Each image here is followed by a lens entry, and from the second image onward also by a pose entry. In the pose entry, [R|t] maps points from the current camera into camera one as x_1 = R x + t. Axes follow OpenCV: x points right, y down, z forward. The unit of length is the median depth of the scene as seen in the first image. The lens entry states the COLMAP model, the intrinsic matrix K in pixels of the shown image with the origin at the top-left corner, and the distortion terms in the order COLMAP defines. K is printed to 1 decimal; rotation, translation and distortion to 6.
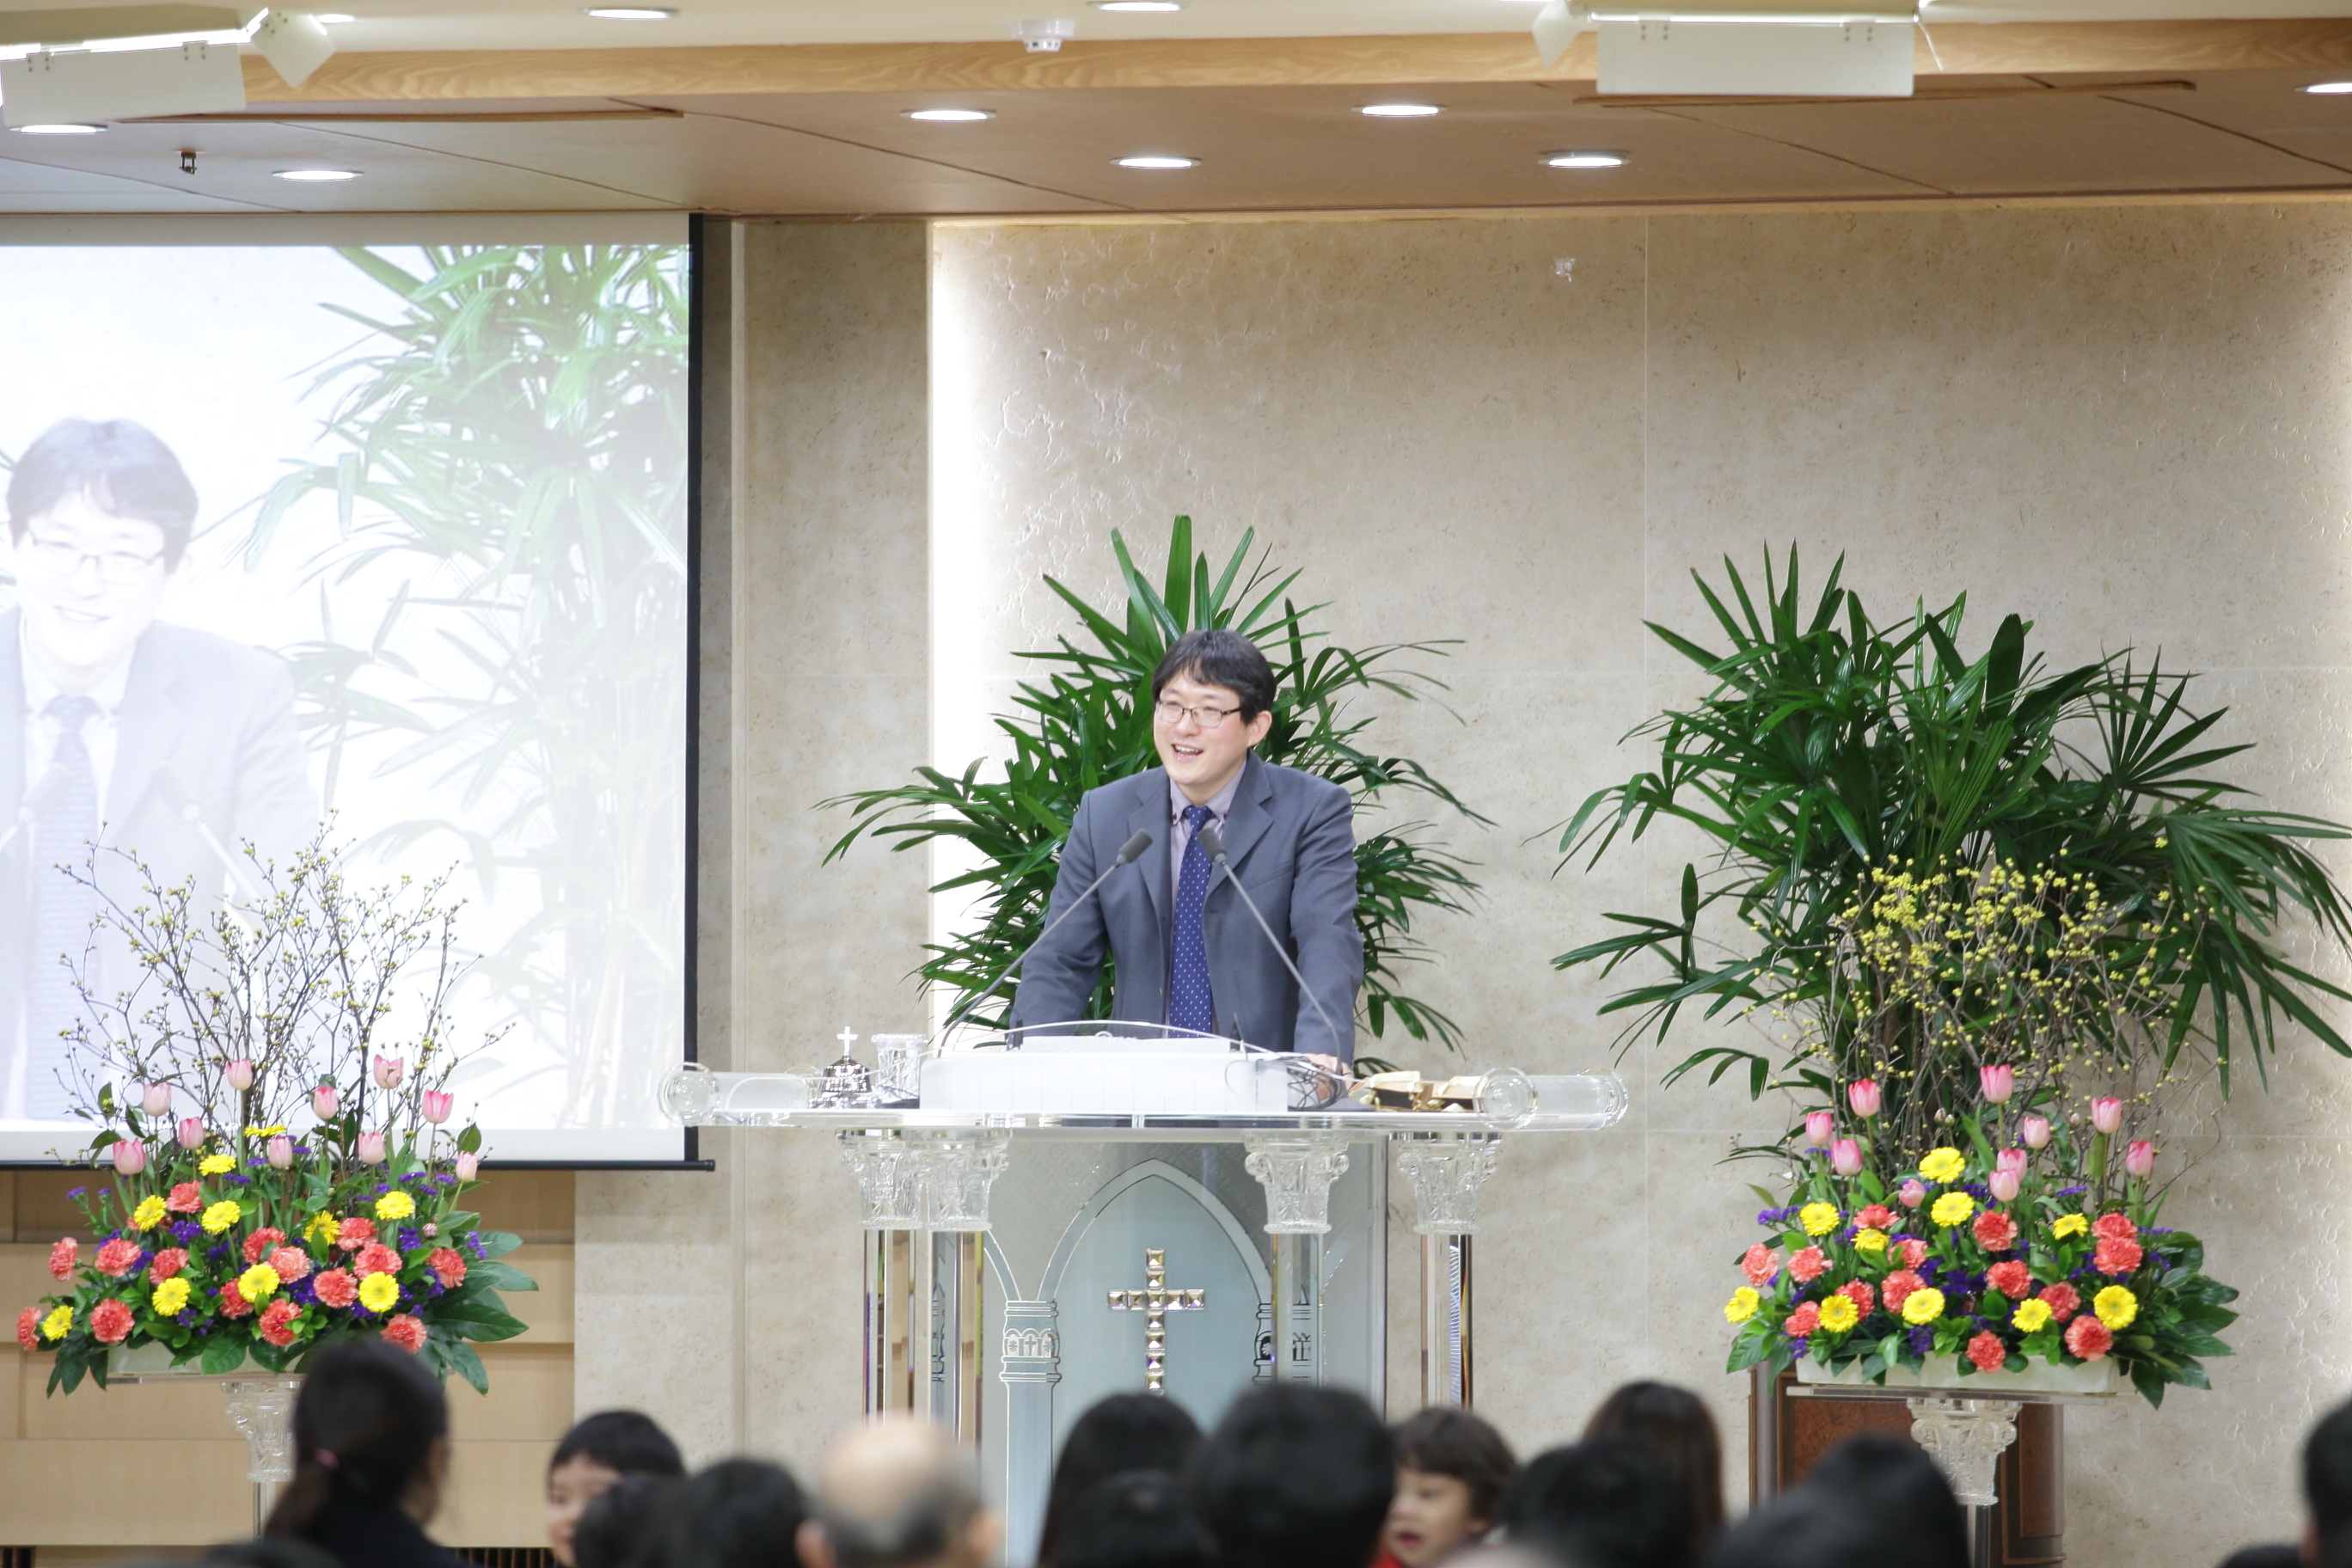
lens RADIAL K [[13631.3, 0, 1176.0], [0, 13631.3, 784.0], [0, 0, 1]] dist [2.172086, 12.017874]
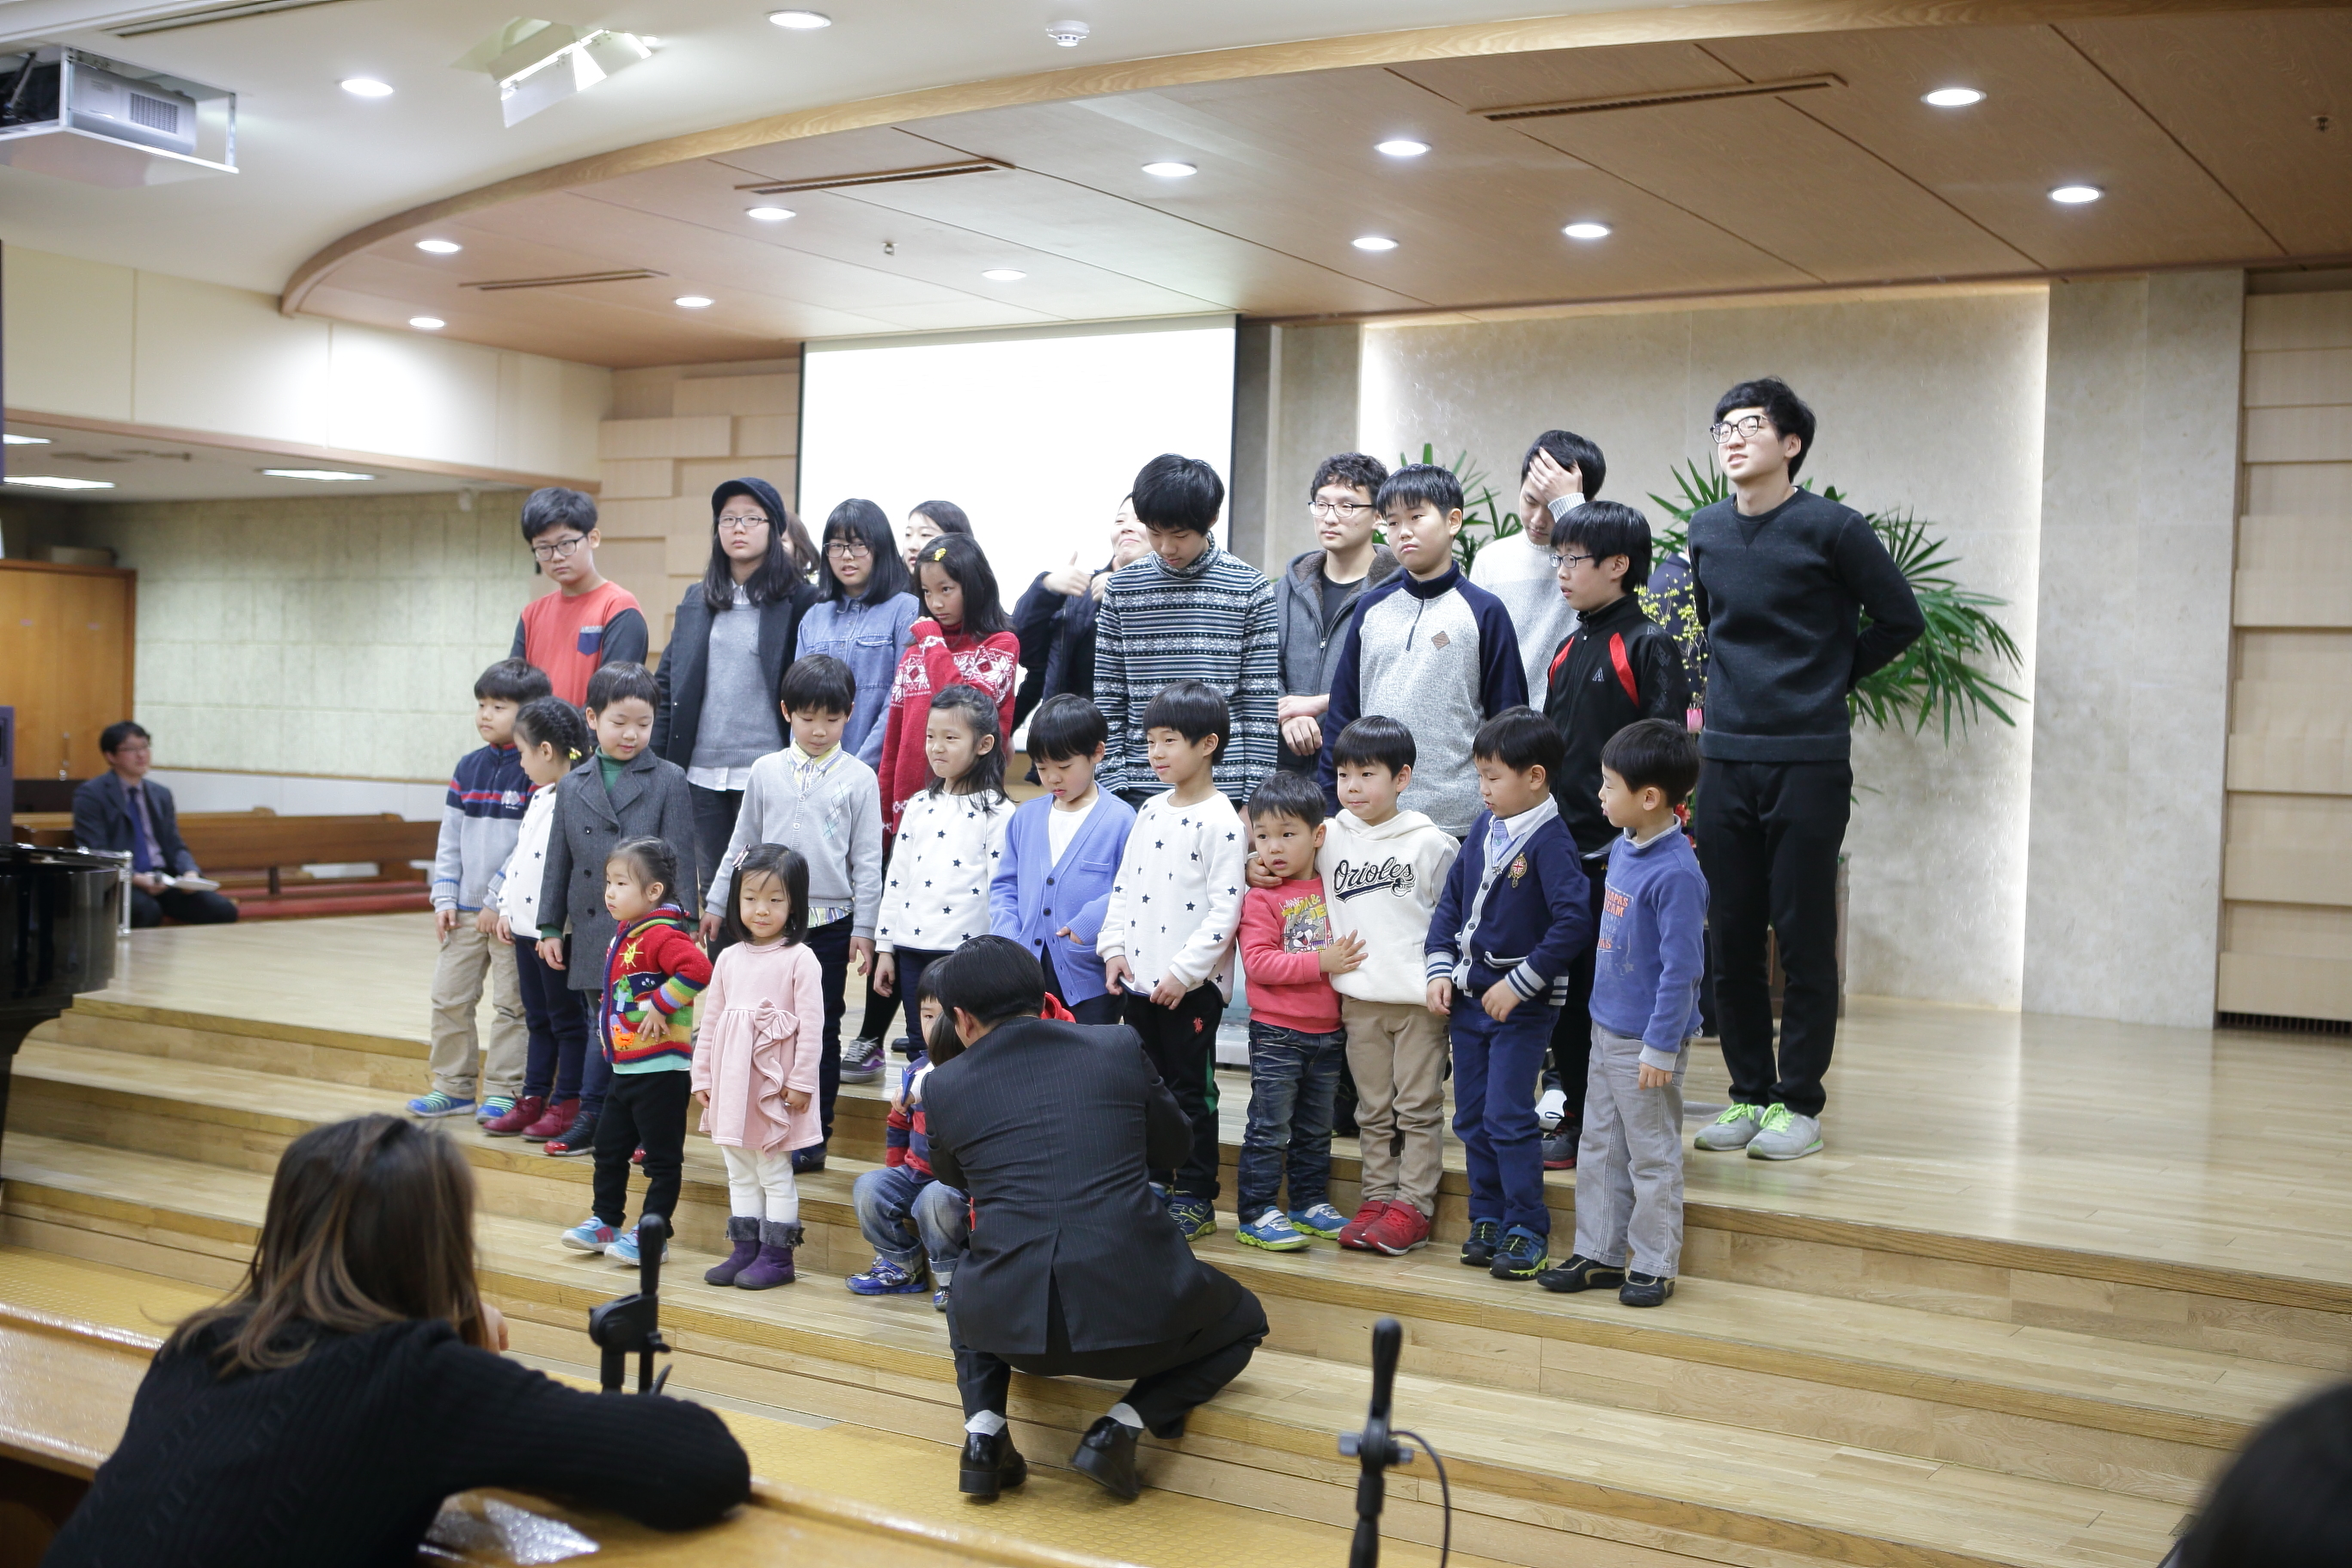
lens RADIAL K [[2779.9, 0, 1176.0], [0, 2779.9, 784.0], [0, 0, 1]] dist [-0.002584, -0.001397]
pose [[0.961719, 0.032841, -0.272064, 0.076549], [-0.023519, 0.999022, 0.037455, 0.015550], [0.273028, -0.029622, 0.961550, 0.587515]]
